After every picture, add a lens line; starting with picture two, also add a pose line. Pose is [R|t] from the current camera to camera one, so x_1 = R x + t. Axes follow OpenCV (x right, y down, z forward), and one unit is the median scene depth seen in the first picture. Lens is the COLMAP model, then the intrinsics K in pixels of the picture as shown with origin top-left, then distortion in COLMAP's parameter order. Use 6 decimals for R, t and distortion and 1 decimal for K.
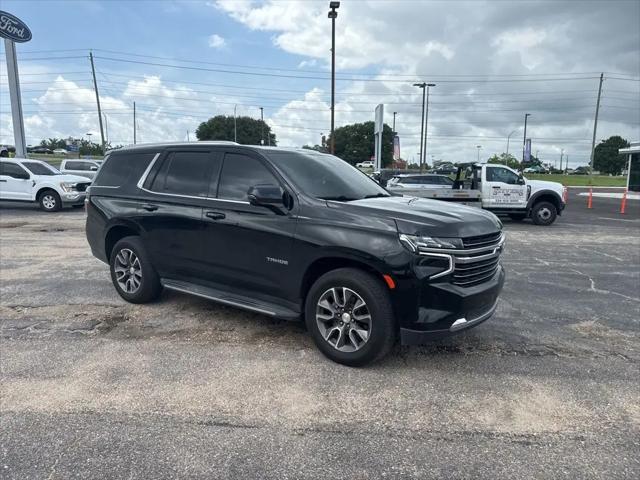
lens RADIAL K [[448.5, 0, 316.8], [0, 448.5, 241.1], [0, 0, 1]] dist [0.053569, -0.080770]
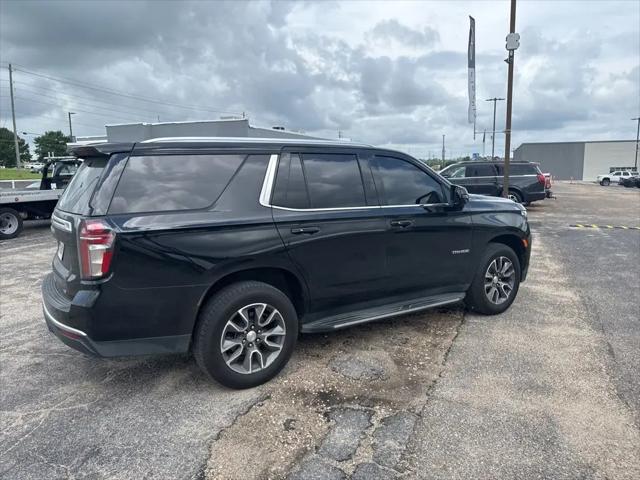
lens RADIAL K [[448.9, 0, 318.6], [0, 448.9, 225.9], [0, 0, 1]] dist [0.046362, -0.072999]
pose [[0.365623, -0.136106, 0.920758, -1.052020], [0.149874, 0.984951, 0.086081, -0.144048], [-0.918617, 0.106524, 0.380520, 0.733735]]
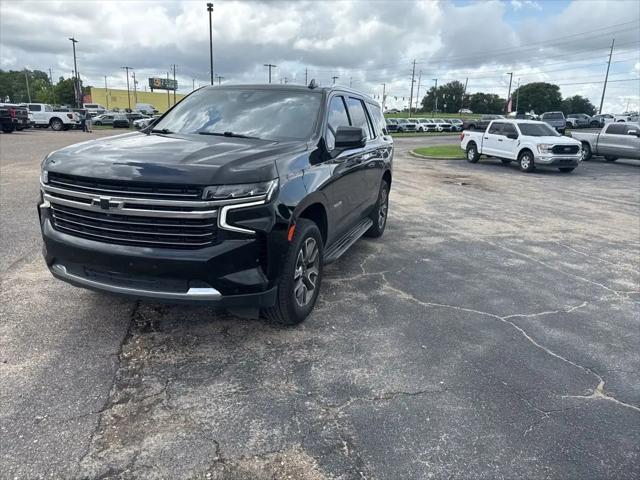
lens RADIAL K [[449.6, 0, 318.4], [0, 449.6, 238.2], [0, 0, 1]] dist [0.044280, -0.068277]
pose [[0.282200, 0.226063, -0.932340, 0.937172], [-0.171236, 0.968103, 0.182905, -0.093696], [0.943950, 0.108034, 0.311909, 0.875648]]
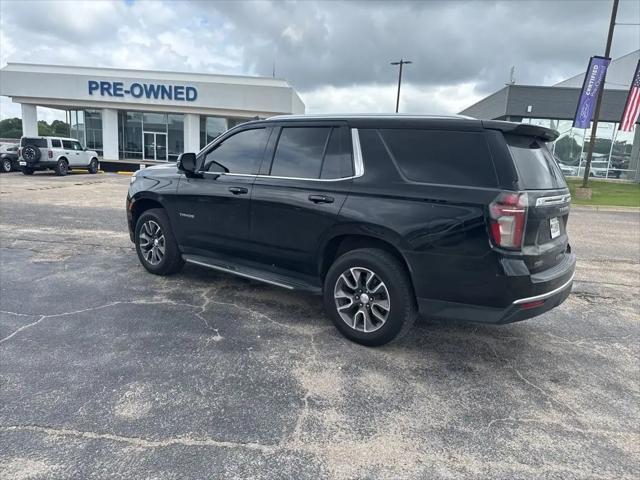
lens RADIAL K [[451.1, 0, 320.0], [0, 451.1, 240.0], [0, 0, 1]] dist [0.054030, -0.082313]
pose [[-0.996272, -0.079063, 0.034503, -0.174188], [-0.063747, 0.944245, 0.323015, -0.307382], [-0.058118, 0.319611, -0.945765, 2.129261]]
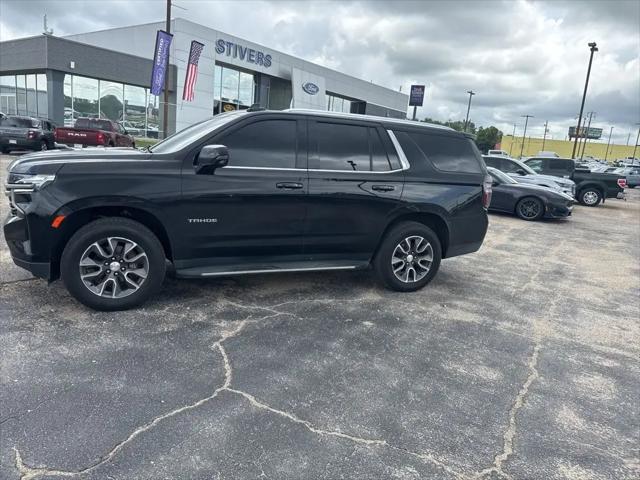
lens RADIAL K [[446.8, 0, 318.1], [0, 446.8, 237.2], [0, 0, 1]] dist [0.051268, -0.076923]
pose [[-0.530905, 0.105952, -0.840782, 0.748849], [-0.212628, 0.943760, 0.253192, -0.234178], [0.820323, 0.313194, -0.478519, 1.736961]]
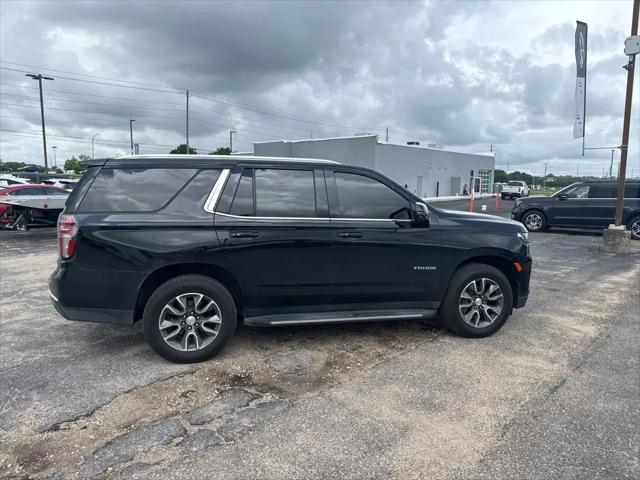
lens RADIAL K [[446.8, 0, 318.1], [0, 446.8, 237.2], [0, 0, 1]] dist [0.051268, -0.076923]
pose [[0.641161, -0.098085, 0.761112, -0.934432], [0.108393, 0.993430, 0.036713, -0.088380], [-0.759713, 0.058960, 0.647580, 0.379645]]
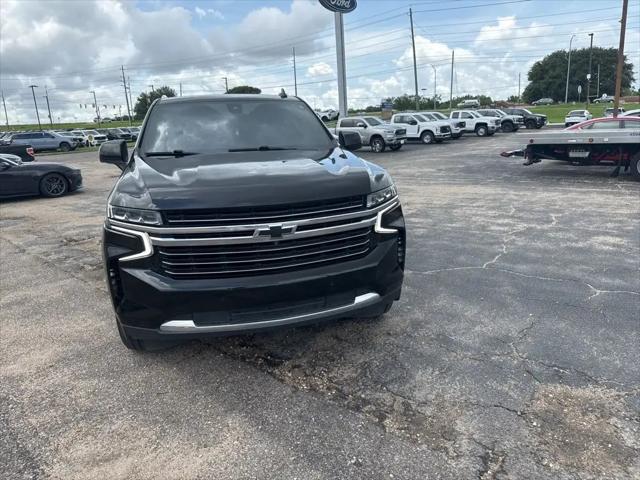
lens RADIAL K [[452.0, 0, 312.8], [0, 452.0, 238.9], [0, 0, 1]] dist [0.008211, -0.019986]
pose [[0.761276, 0.103542, -0.640108, 0.687248], [-0.038506, 0.992645, 0.114772, -0.038267], [0.647284, -0.062725, 0.759664, 0.428776]]
